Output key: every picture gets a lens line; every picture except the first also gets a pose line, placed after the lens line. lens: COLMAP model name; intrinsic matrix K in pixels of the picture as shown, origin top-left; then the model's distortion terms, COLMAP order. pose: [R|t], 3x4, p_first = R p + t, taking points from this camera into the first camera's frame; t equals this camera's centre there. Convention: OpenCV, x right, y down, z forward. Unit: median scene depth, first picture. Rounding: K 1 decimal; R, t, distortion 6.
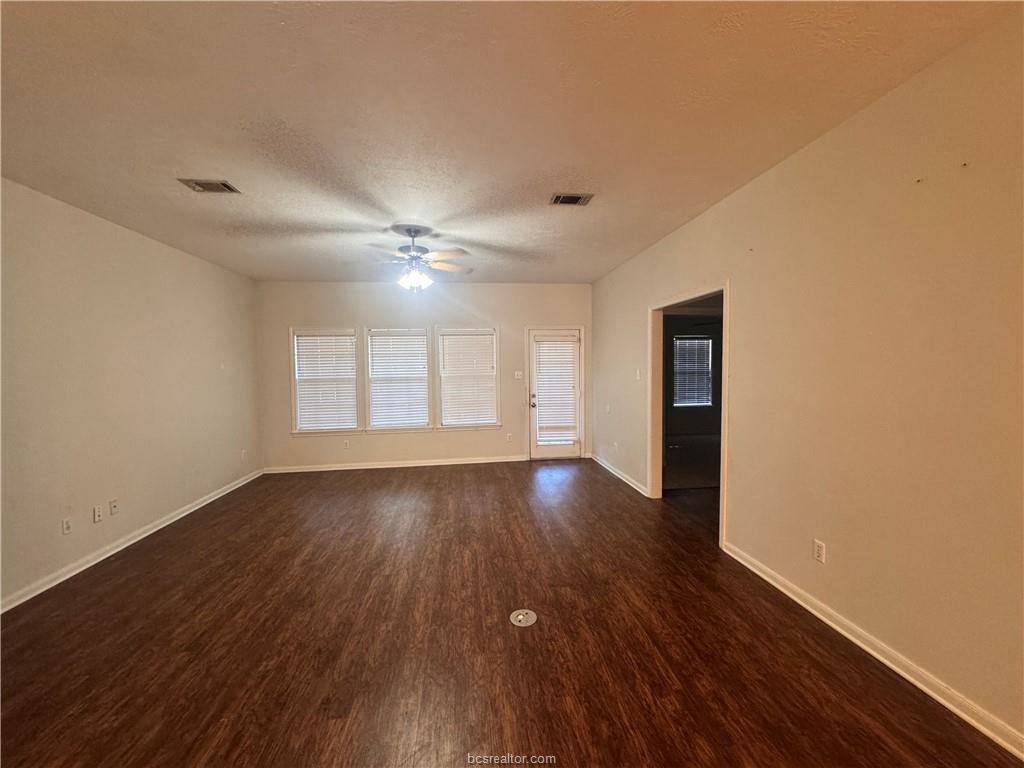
lens RADIAL K [[407.9, 0, 512.0], [0, 407.9, 384.0], [0, 0, 1]] dist [-0.003730, 0.000279]
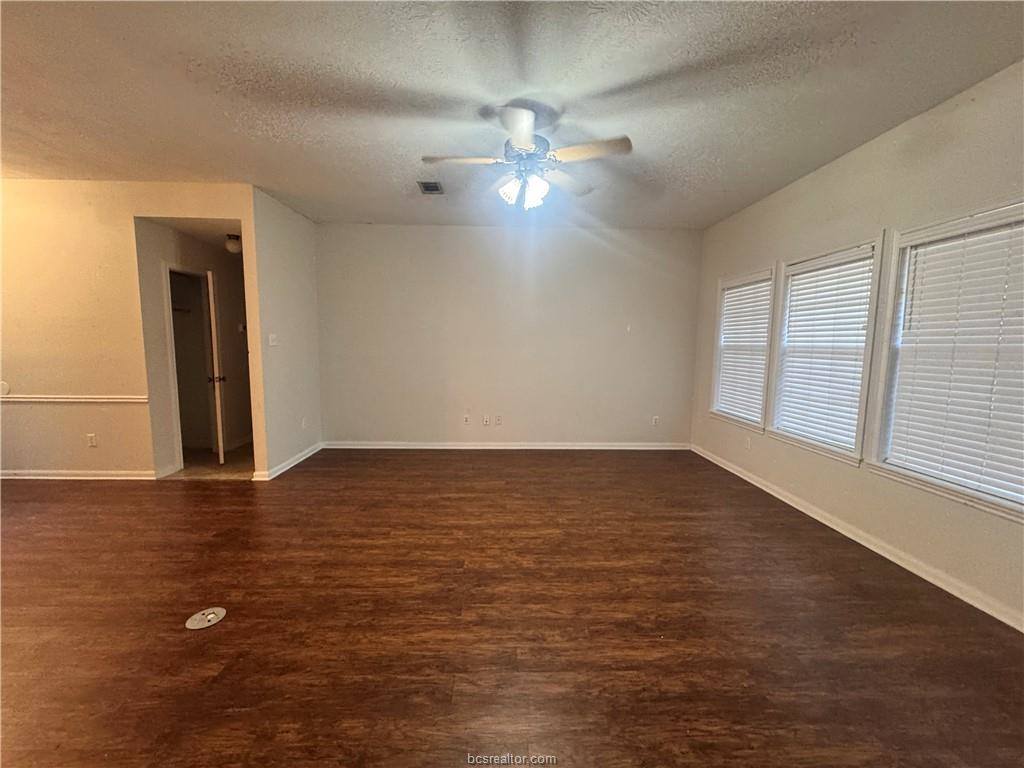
lens RADIAL K [[407.9, 0, 512.0], [0, 407.9, 384.0], [0, 0, 1]] dist [-0.003730, 0.000279]
pose [[-0.090910, 0.117203, -0.988938, 0.497267], [-0.053854, 0.991019, 0.122400, -0.021217], [0.994402, 0.064385, -0.083782, 1.124839]]
